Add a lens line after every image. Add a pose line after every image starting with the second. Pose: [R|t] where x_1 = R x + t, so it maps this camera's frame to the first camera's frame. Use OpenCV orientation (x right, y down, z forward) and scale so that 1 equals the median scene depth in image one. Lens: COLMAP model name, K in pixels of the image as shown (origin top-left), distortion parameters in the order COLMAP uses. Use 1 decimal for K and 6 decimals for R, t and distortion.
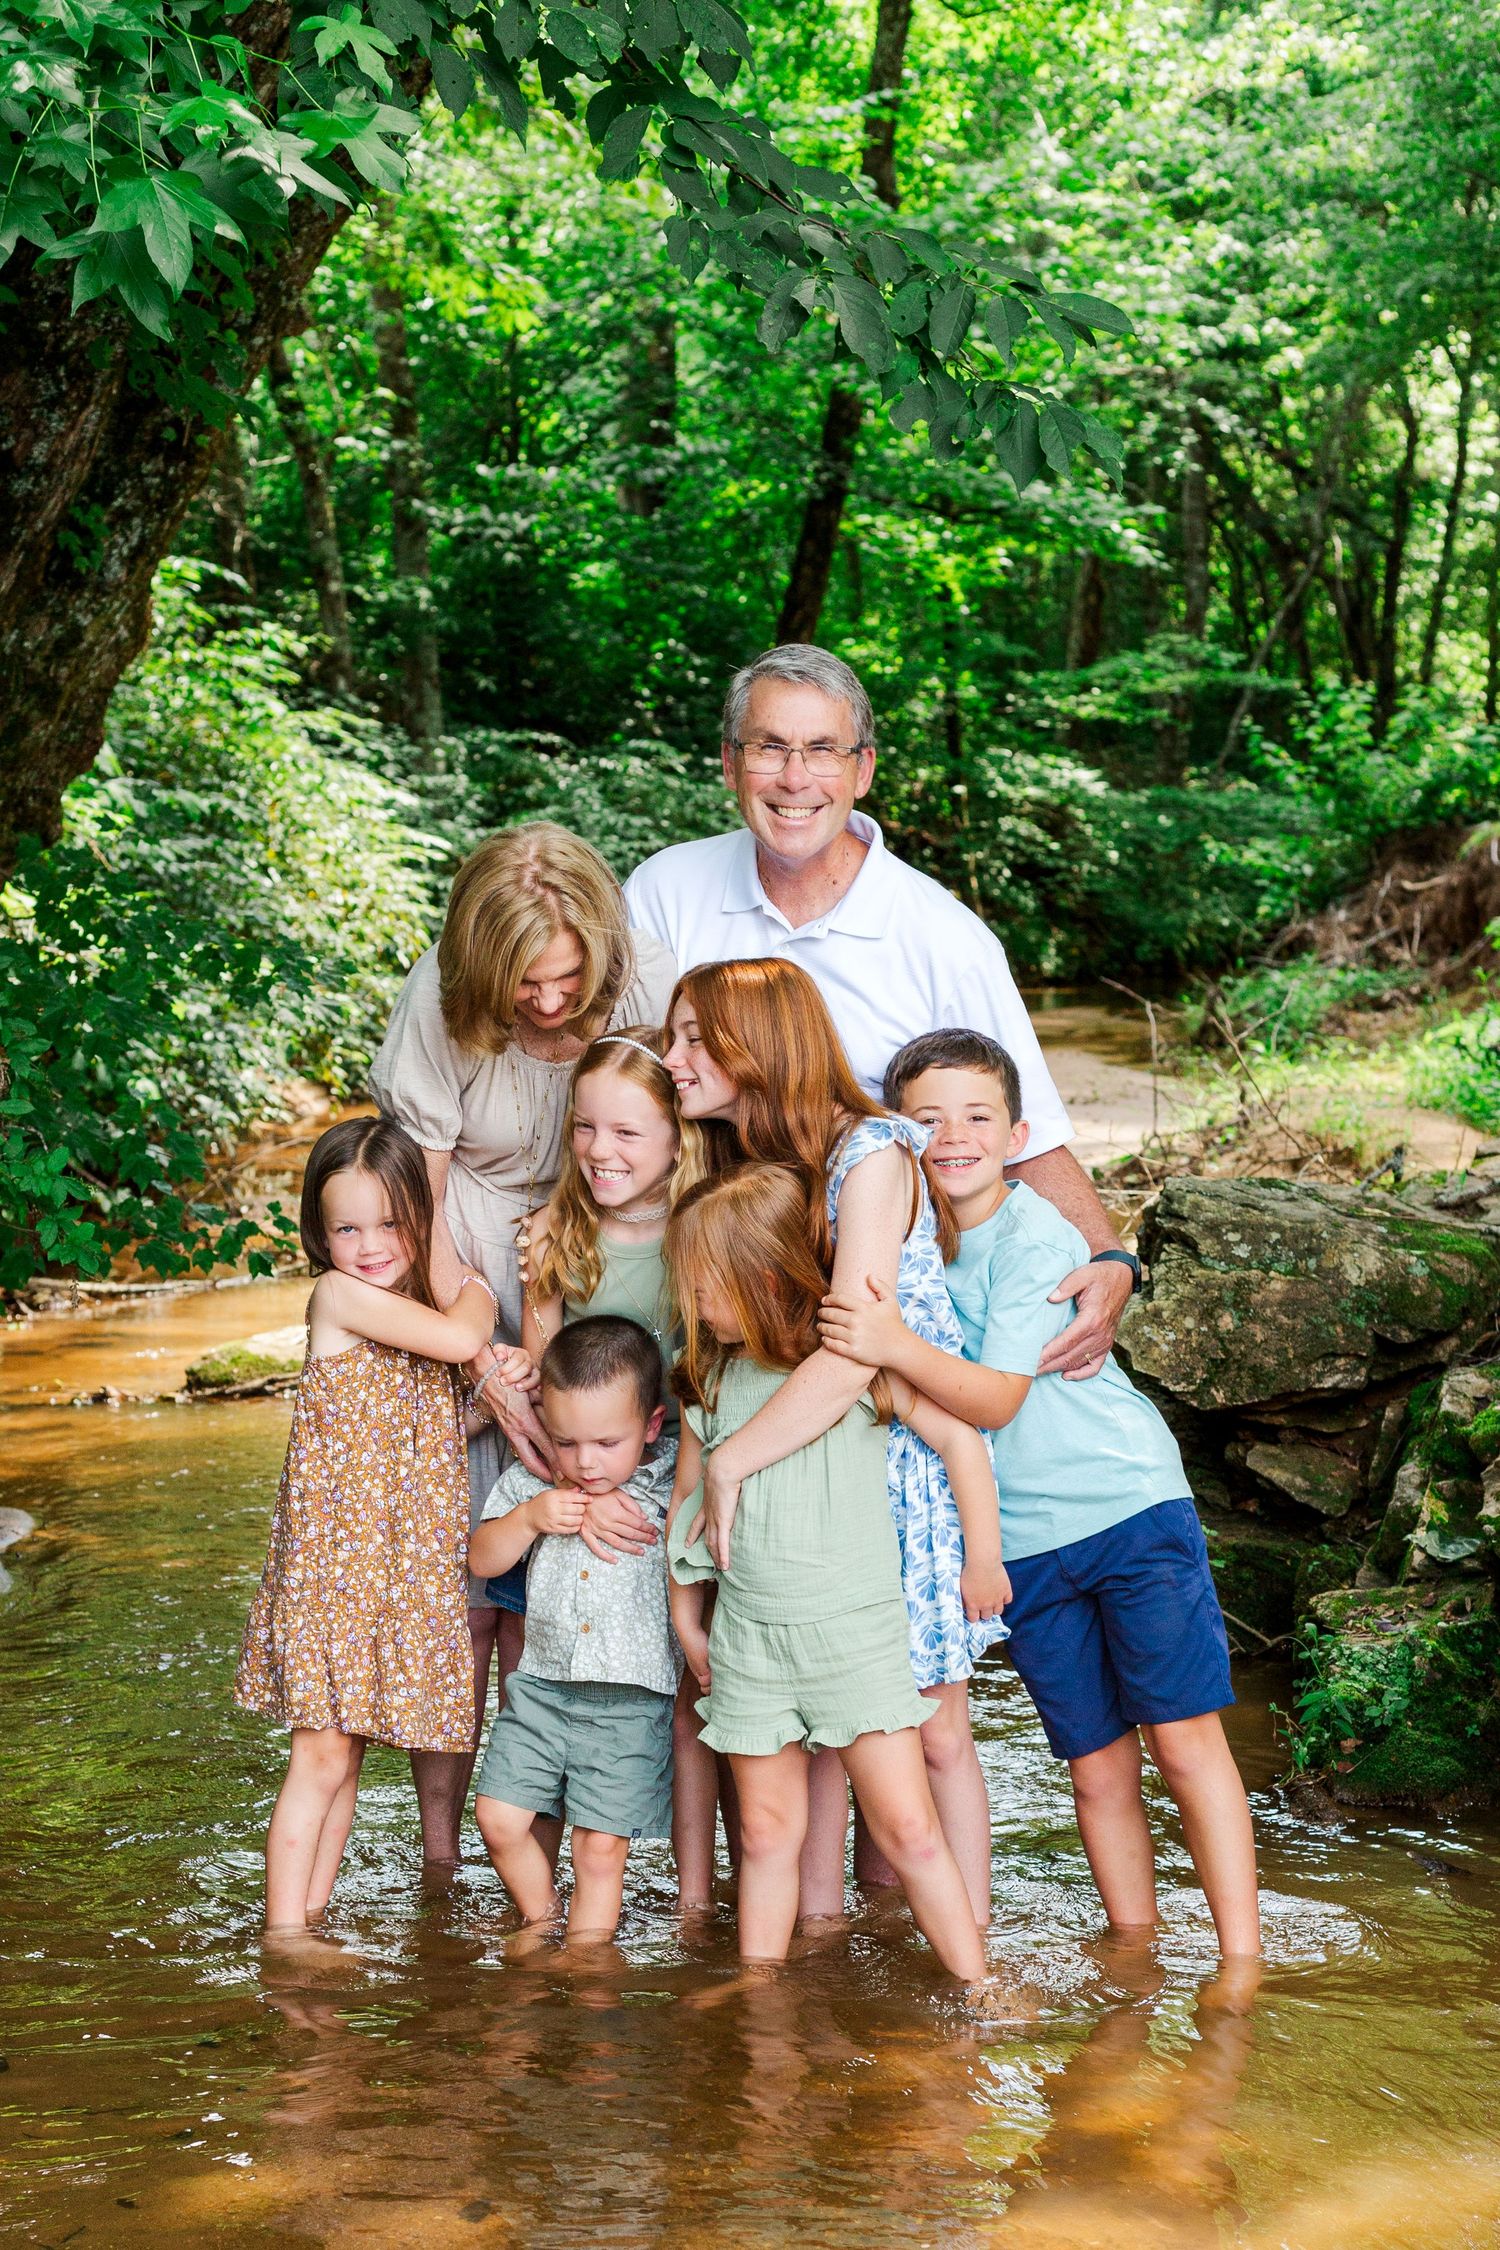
lens RADIAL K [[3925.2, 0, 752.2], [0, 3925.2, 1403.8], [0, 0, 1]] dist [0.021676, -0.095929]
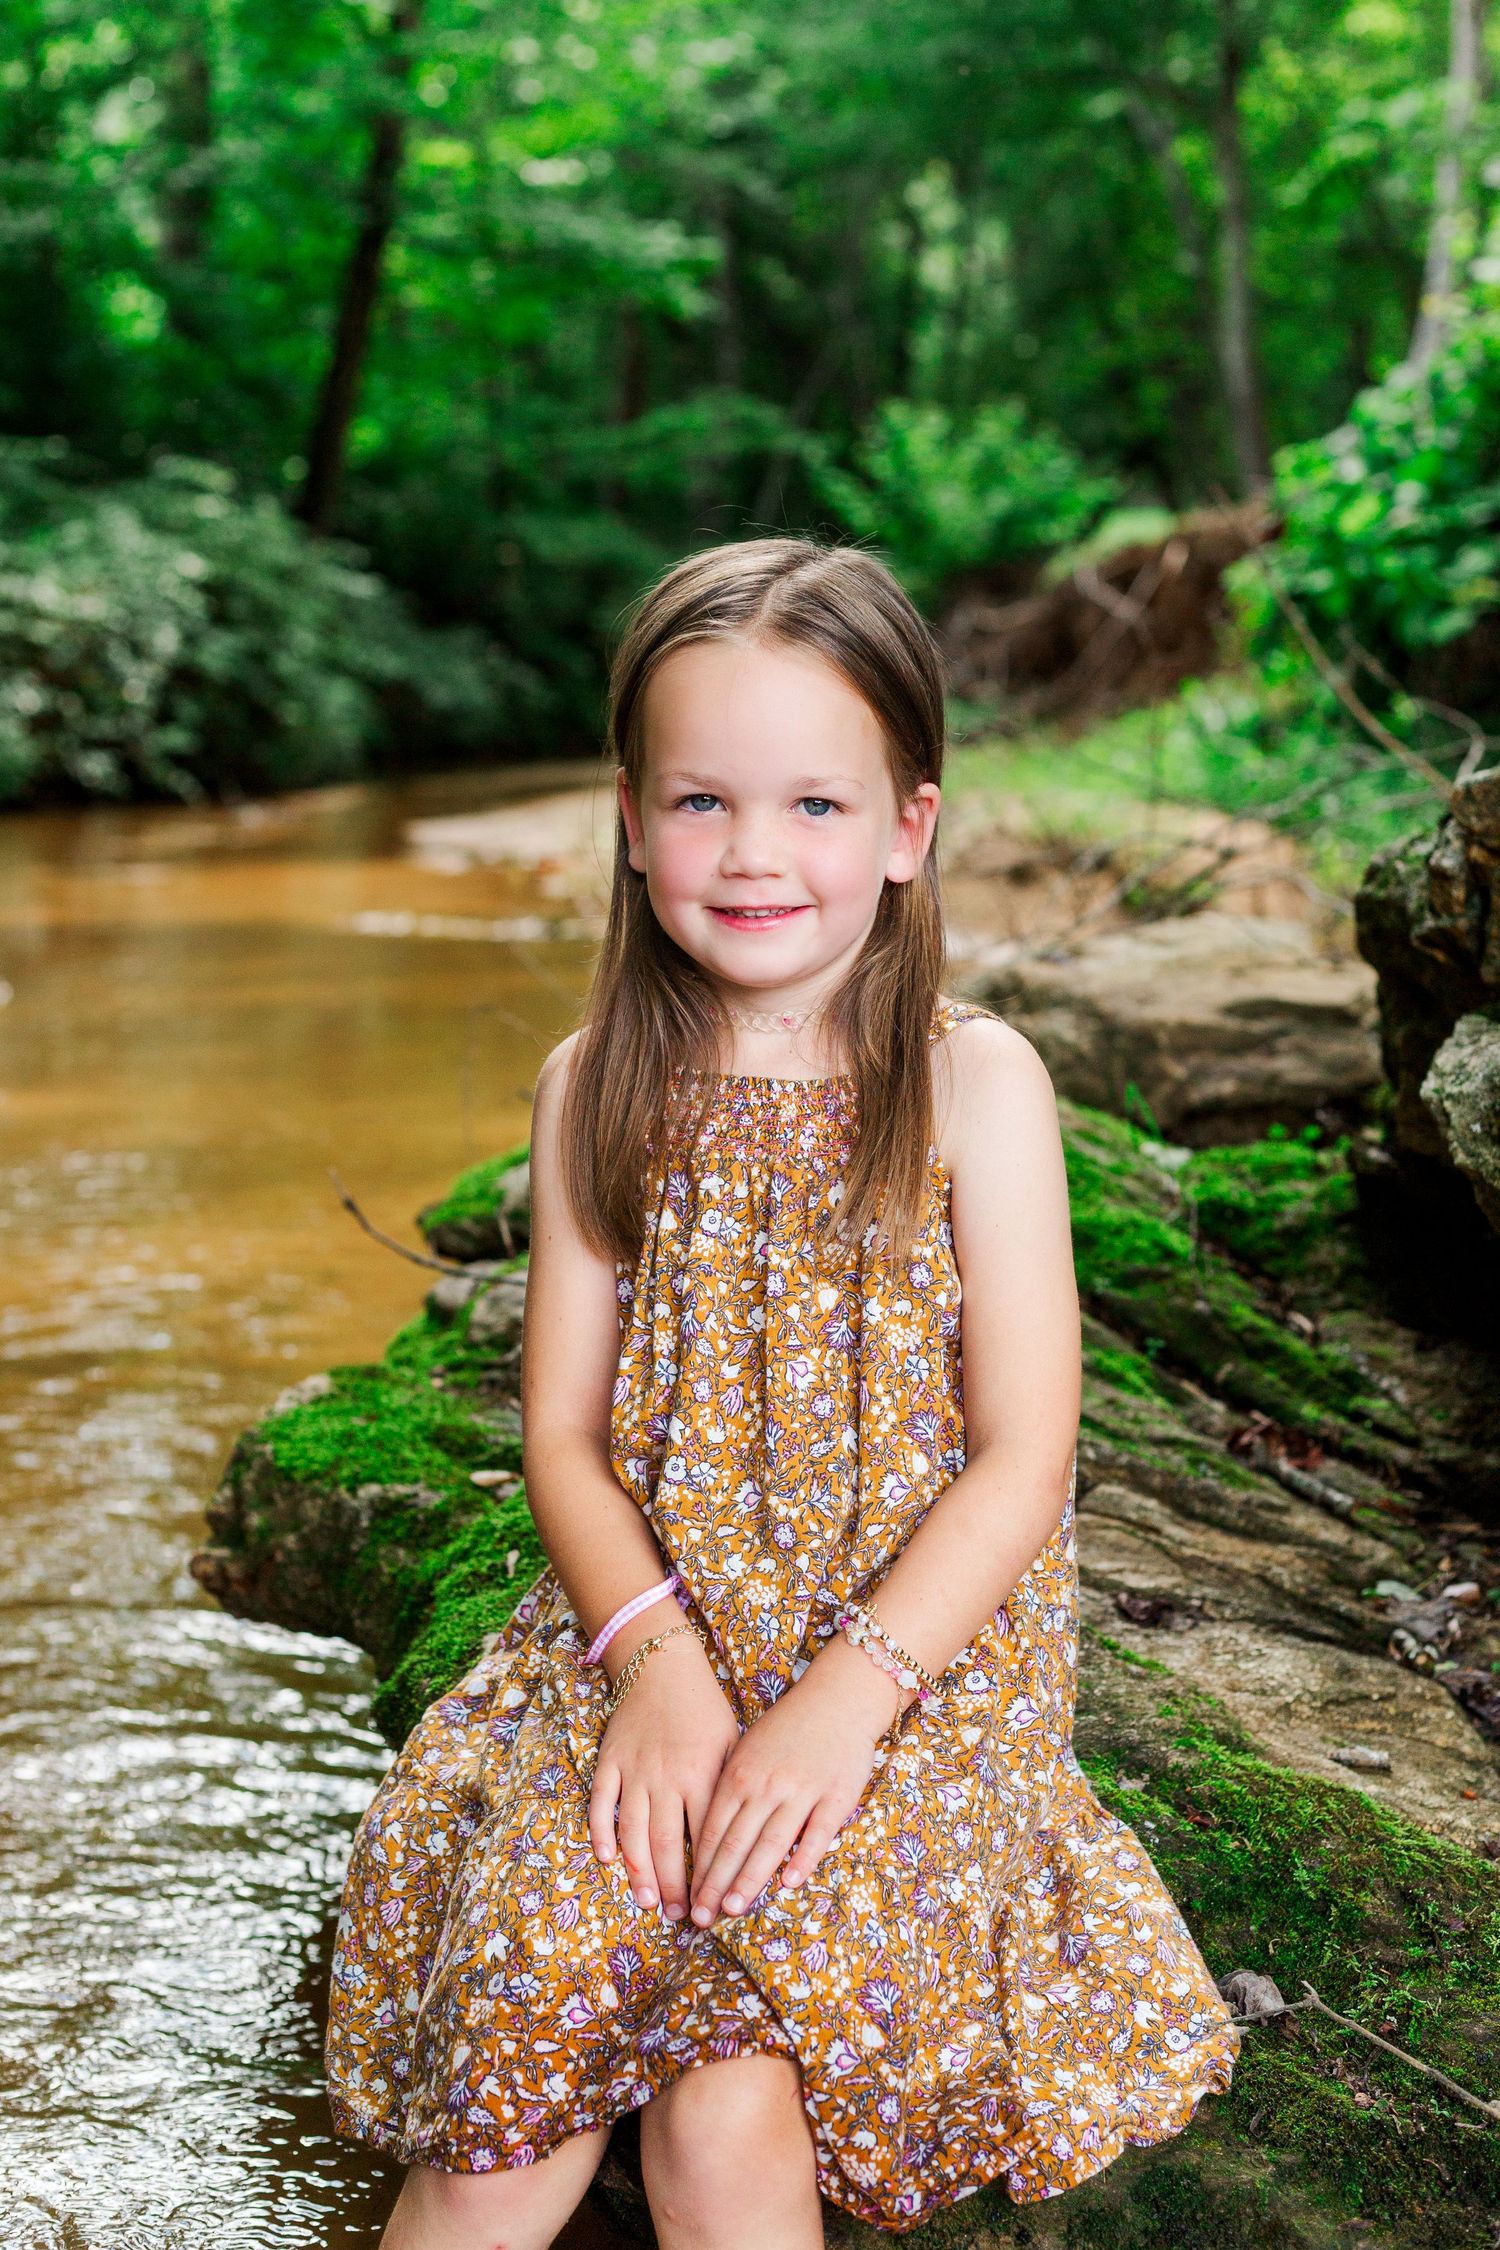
lens RADIAL K [[3459.4, 0, 746.4], [0, 3459.4, 1128.1], [0, 0, 1]] dist [0.007337, -0.016291]
pose [[0.992261, -0.021627, 0.122273, 0.002167], [0.022326, 0.999741, -0.004345, -0.007525], [-0.122147, 0.007042, 0.992487, 0.251395]]
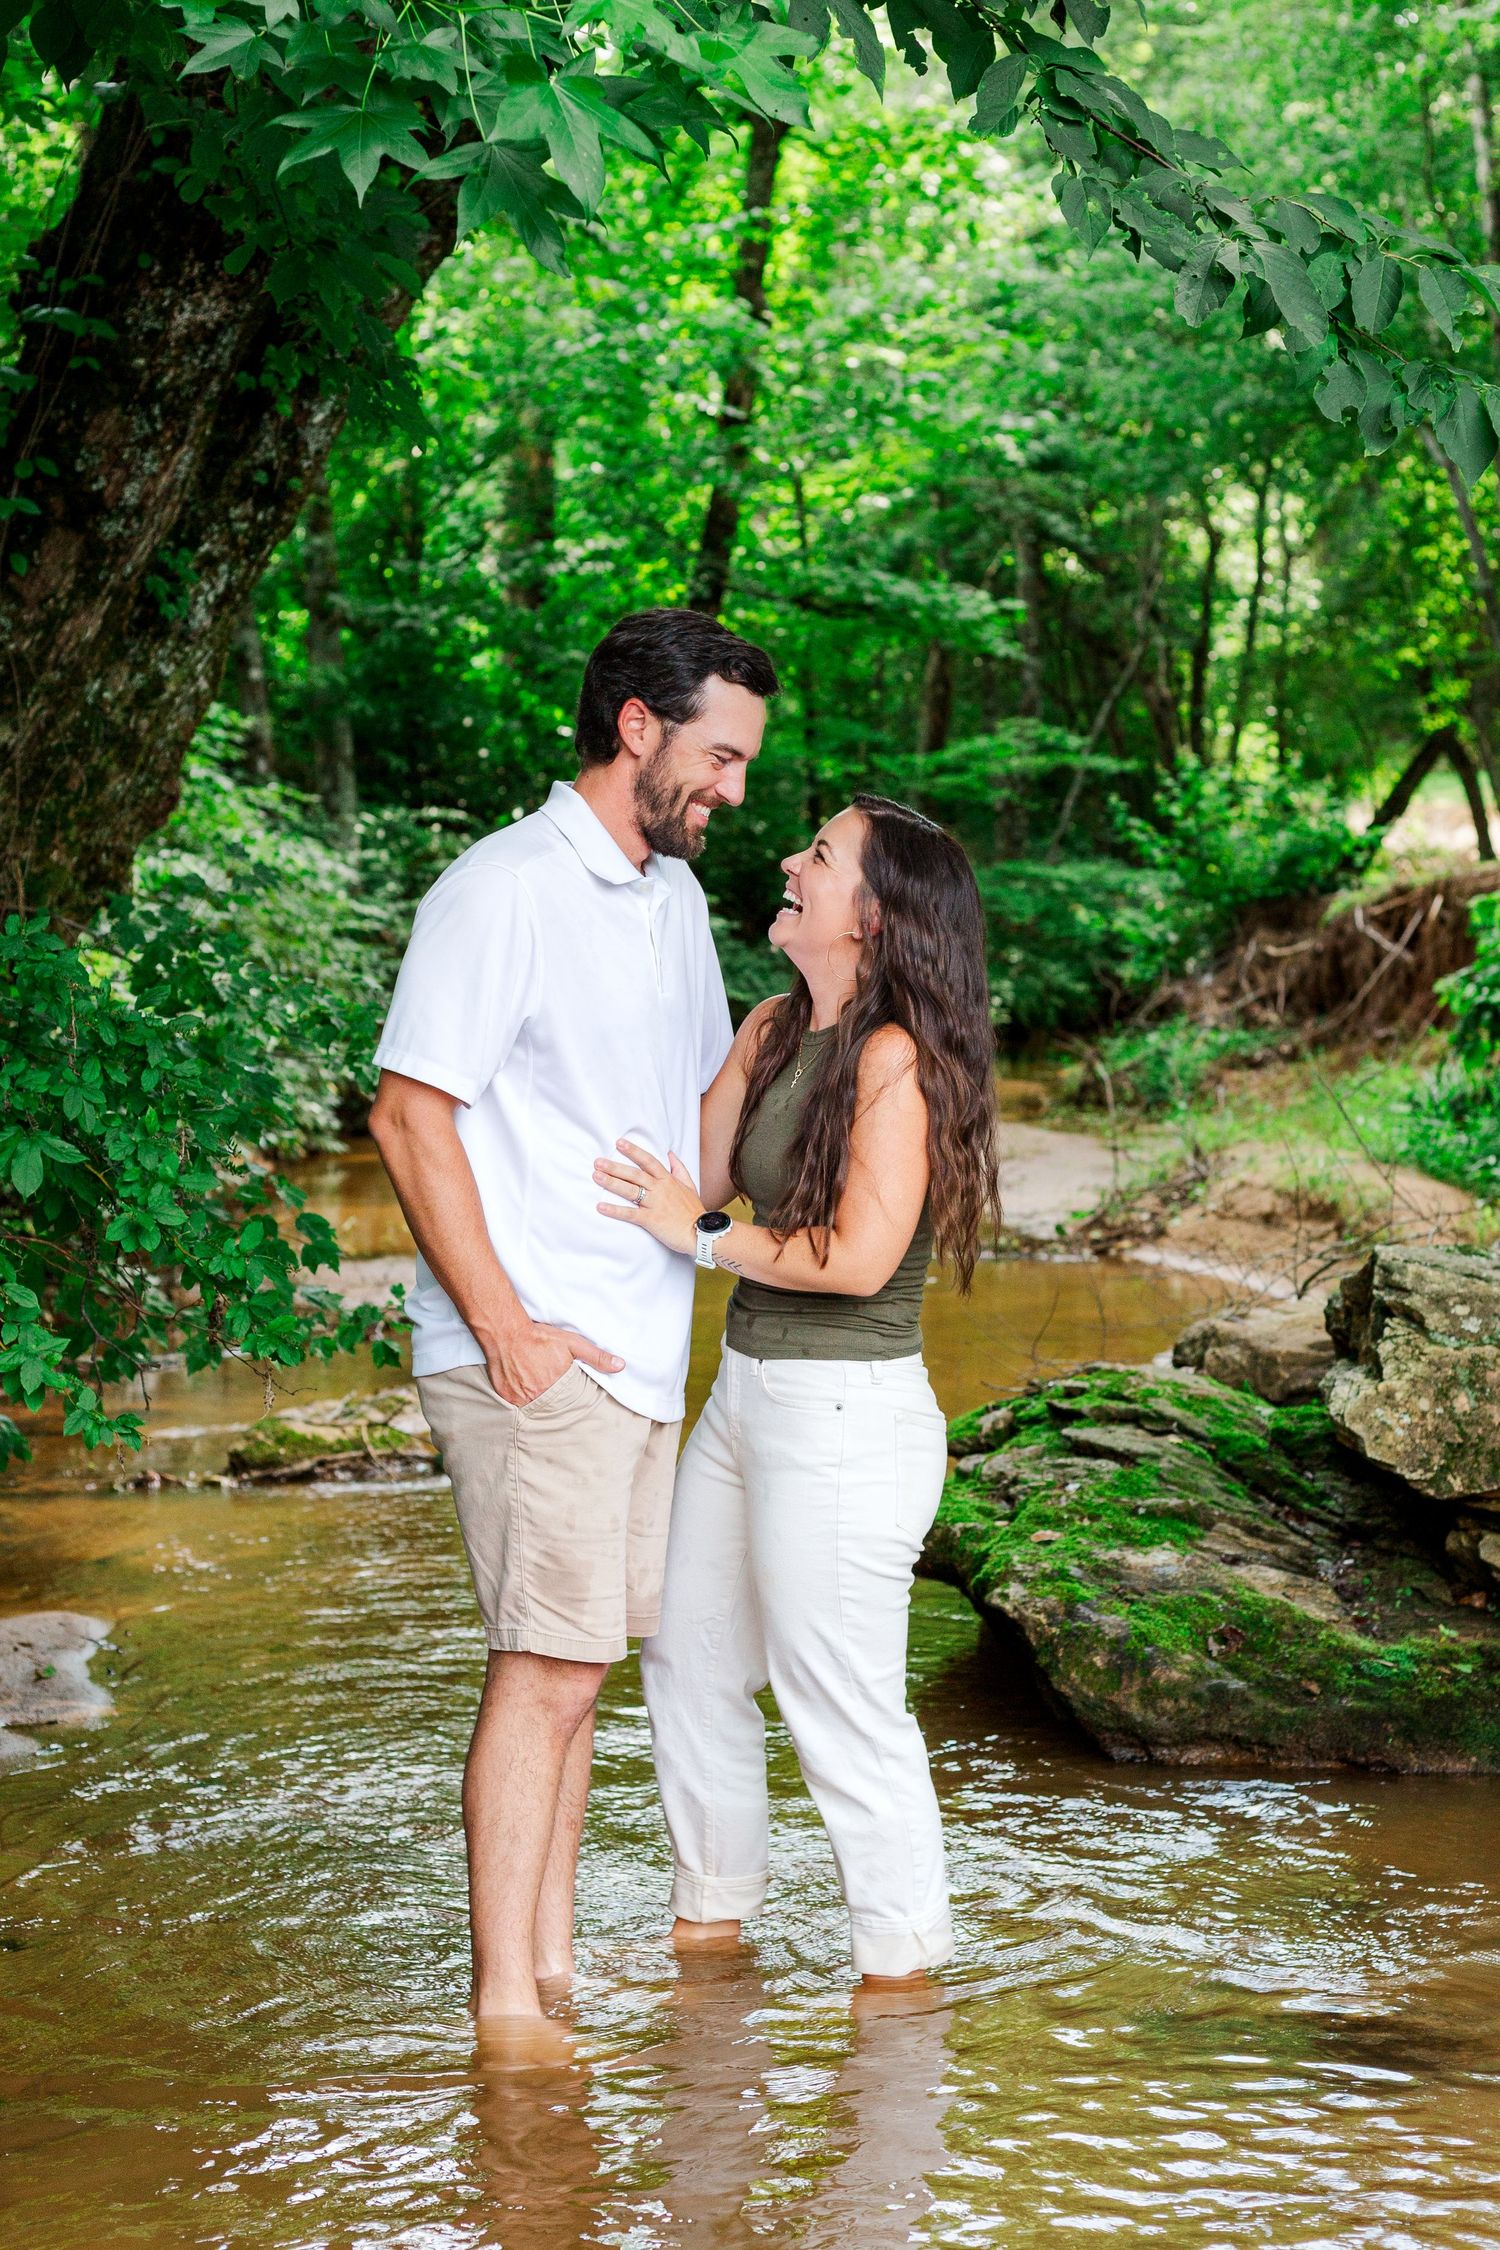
lens RADIAL K [[3660.0, 0, 788.4], [0, 3660.0, 1076.2], [0, 0, 1]] dist [-0.003459, 0.023938]
pose [[0.998419, -0.007638, 0.055684, -0.027682], [0.013098, 0.995063, -0.098372, -0.004795], [-0.054658, 0.098946, 0.993591, 0.047642]]
